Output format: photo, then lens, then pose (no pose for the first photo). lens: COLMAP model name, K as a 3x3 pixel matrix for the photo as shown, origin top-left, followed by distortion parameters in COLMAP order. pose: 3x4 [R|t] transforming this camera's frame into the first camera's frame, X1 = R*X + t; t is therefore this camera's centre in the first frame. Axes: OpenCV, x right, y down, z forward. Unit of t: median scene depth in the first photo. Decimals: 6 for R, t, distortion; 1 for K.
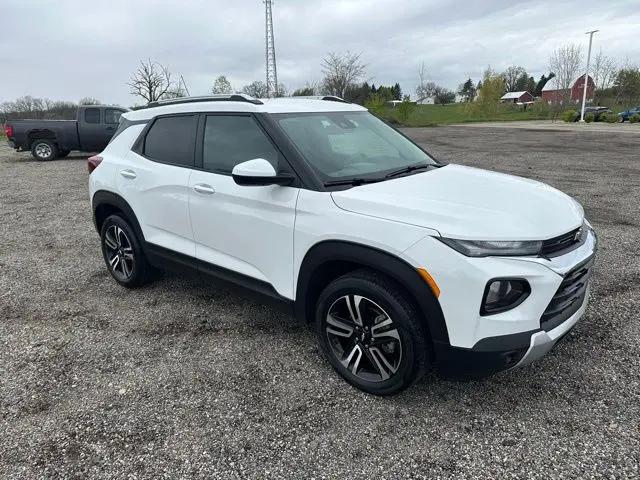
lens RADIAL K [[455.3, 0, 320.0], [0, 455.3, 240.0], [0, 0, 1]] dist [0.041564, -0.043216]
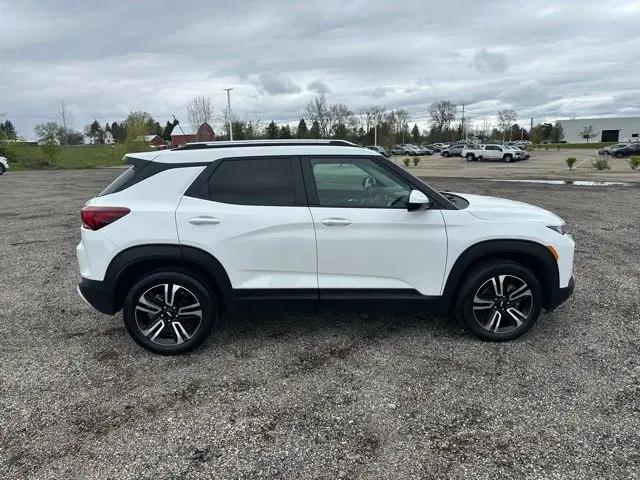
lens RADIAL K [[455.3, 0, 320.0], [0, 455.3, 240.0], [0, 0, 1]] dist [0.041564, -0.043216]
pose [[0.723179, -0.124878, 0.679278, -1.168903], [0.183491, 0.982912, -0.014651, -0.067768], [-0.665841, 0.135237, 0.733735, 0.246939]]
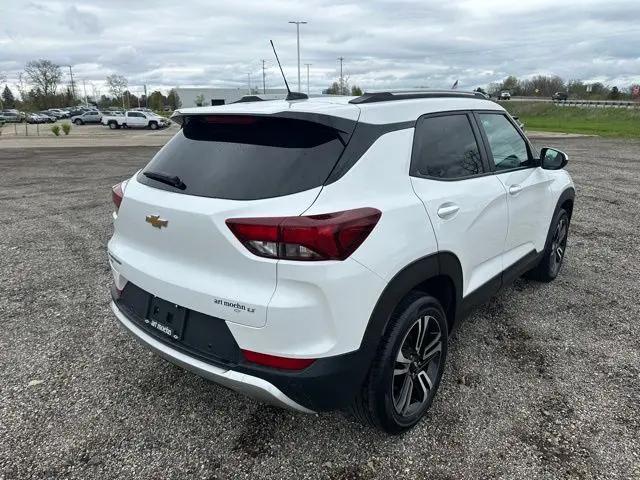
lens RADIAL K [[455.3, 0, 320.0], [0, 455.3, 240.0], [0, 0, 1]] dist [0.041564, -0.043216]
pose [[0.029918, -0.251842, 0.967306, -1.360864], [0.278505, 0.931515, 0.233910, -0.395438], [-0.959969, 0.262401, 0.098008, 1.492312]]
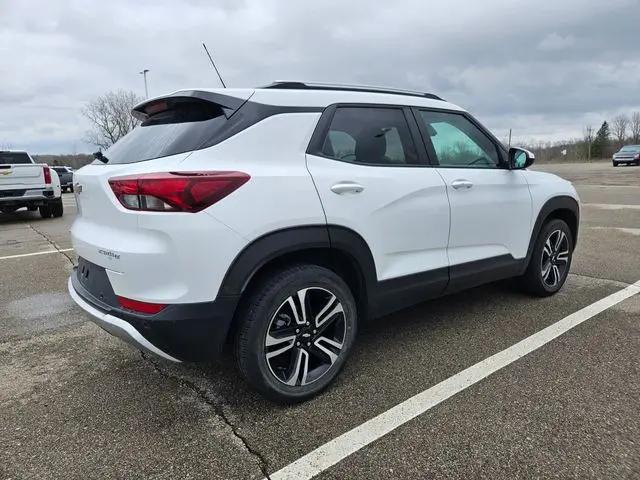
lens RADIAL K [[455.3, 0, 320.0], [0, 455.3, 240.0], [0, 0, 1]] dist [0.041564, -0.043216]
pose [[0.190710, -0.158936, 0.968694, -1.399251], [0.277036, 0.955407, 0.102215, -0.201757], [-0.941743, 0.248870, 0.226237, 1.223230]]
